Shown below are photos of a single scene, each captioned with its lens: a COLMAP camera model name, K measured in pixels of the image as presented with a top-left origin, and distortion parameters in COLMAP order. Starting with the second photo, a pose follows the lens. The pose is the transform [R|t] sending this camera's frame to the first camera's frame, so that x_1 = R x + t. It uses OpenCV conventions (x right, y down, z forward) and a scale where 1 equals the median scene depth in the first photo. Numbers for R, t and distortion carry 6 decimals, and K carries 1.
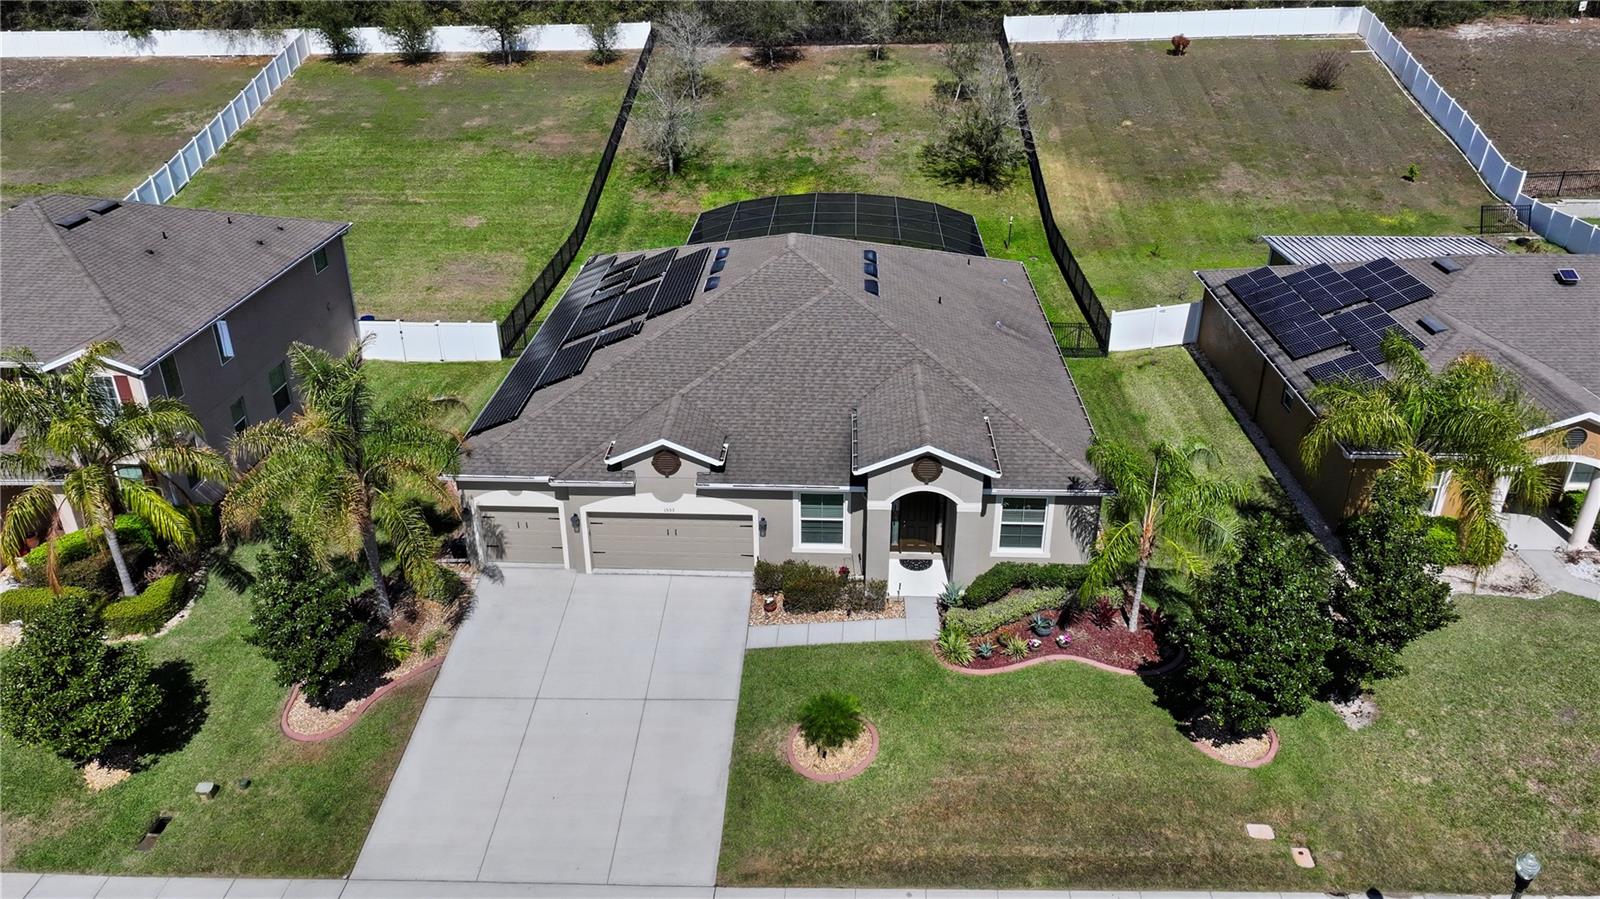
lens RADIAL K [[1152.0, 0, 804.9], [0, 1152.0, 452.6], [0, 0, 1]] dist [0.004101, -0.005656]
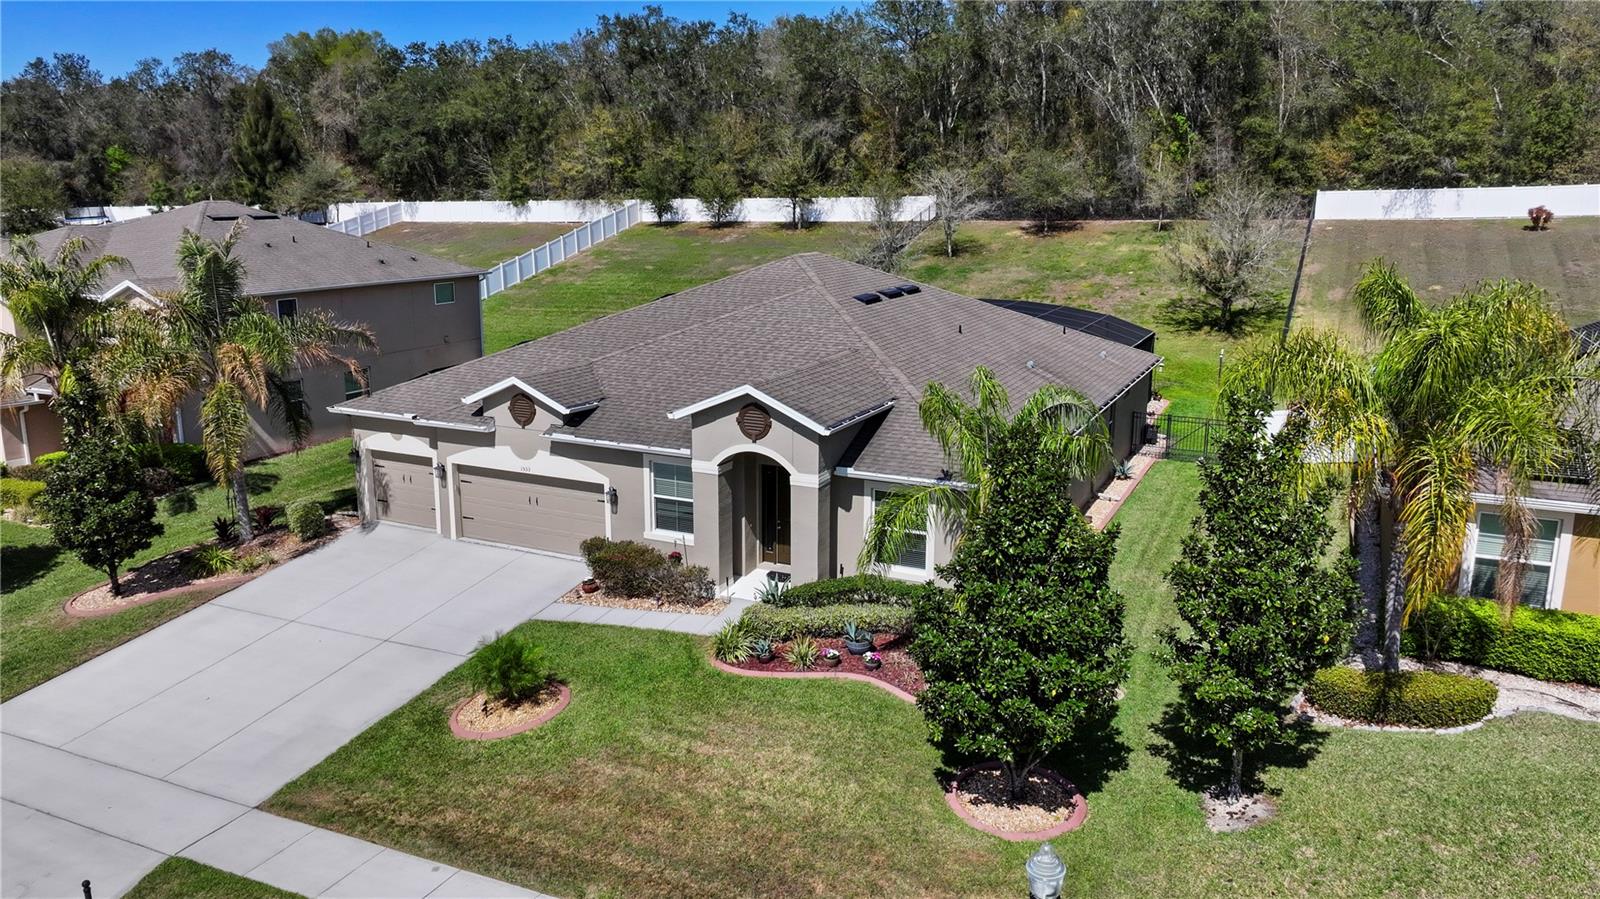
lens RADIAL K [[1152.0, 0, 795.1], [0, 1152.0, 442.2], [0, 0, 1]] dist [0.004101, -0.005656]
pose [[0.917074, 0.091287, -0.388125, 0.408820], [-0.185515, 0.959344, -0.212704, 0.177718], [0.352929, 0.267069, 0.896725, 0.269948]]
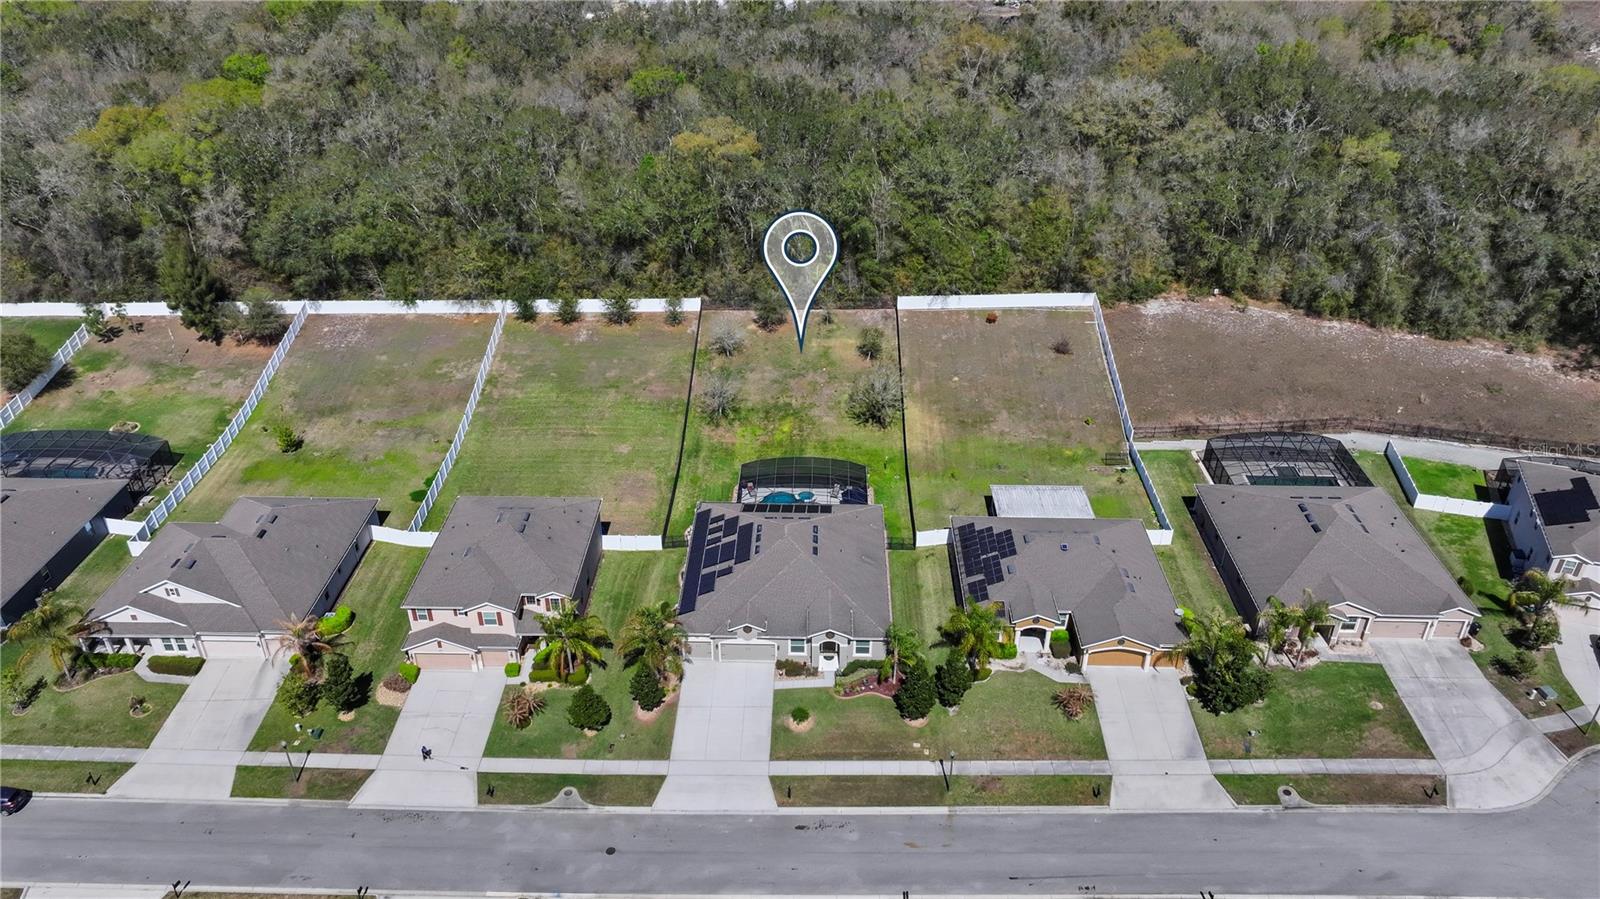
lens RADIAL K [[1152.0, 0, 800.9], [0, 1152.0, 455.0], [0, 0, 1]] dist [0.004101, -0.005656]
pose [[0.999847, -0.006919, 0.016039, -0.021750], [0.005547, 0.996447, 0.084041, -0.697225], [-0.016564, -0.083939, 0.996333, -1.989365]]
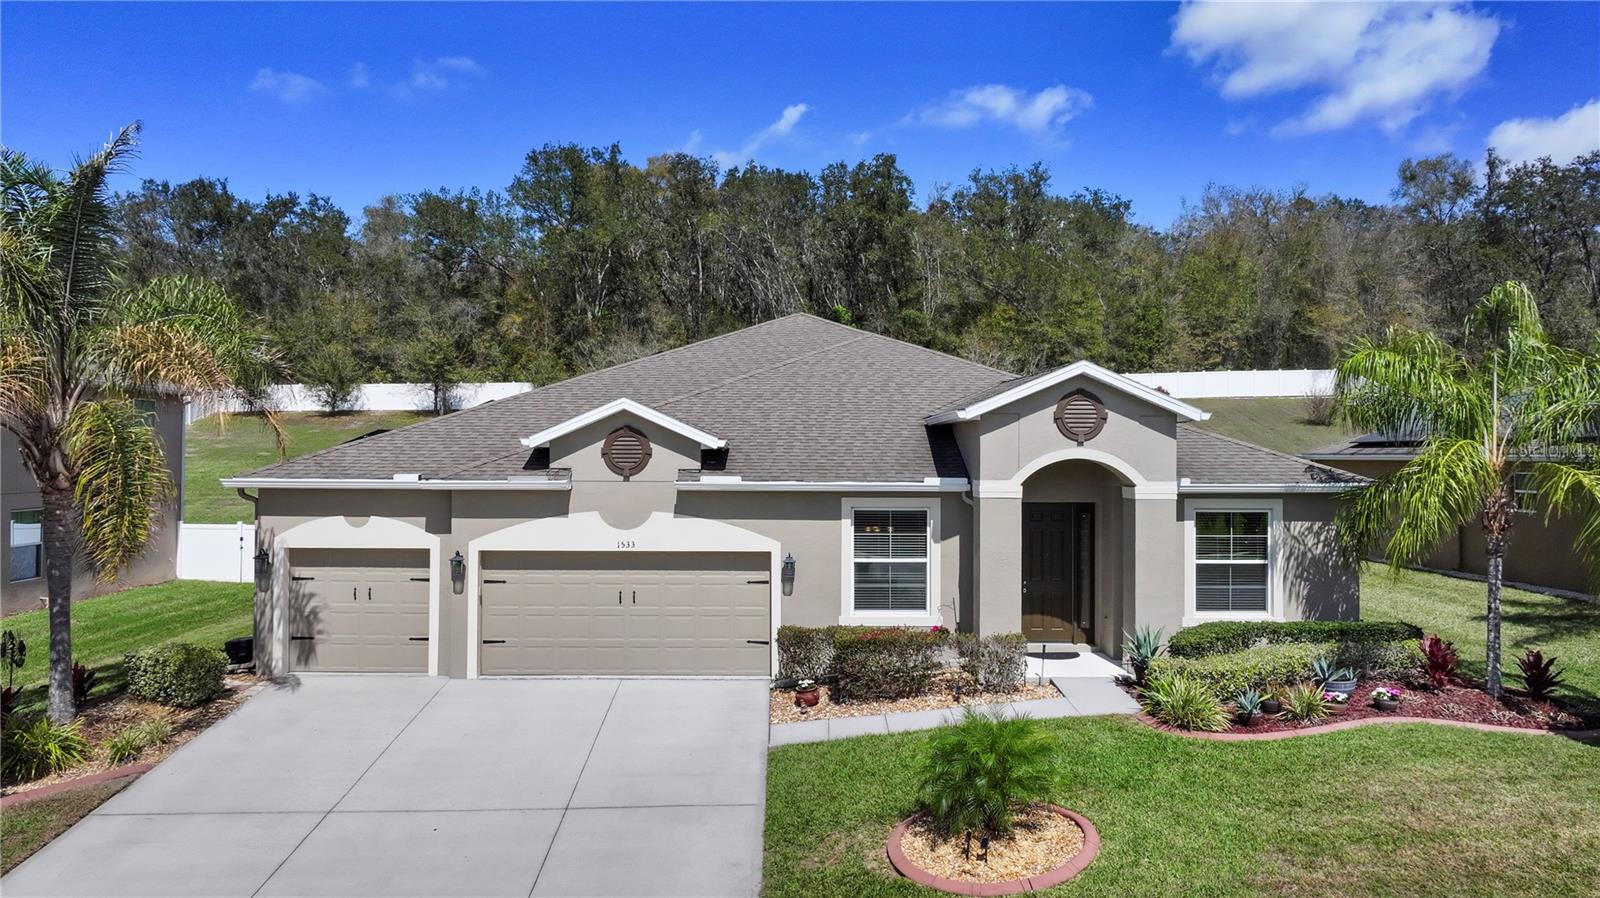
lens RADIAL K [[1152.0, 0, 805.2], [0, 1152.0, 442.6], [0, 0, 1]] dist [0.004101, -0.005656]
pose [[0.997939, 0.006521, 0.063835, -0.064656], [0.023763, 0.886536, -0.462049, 0.269251], [-0.059606, 0.462614, 0.884554, 0.456312]]
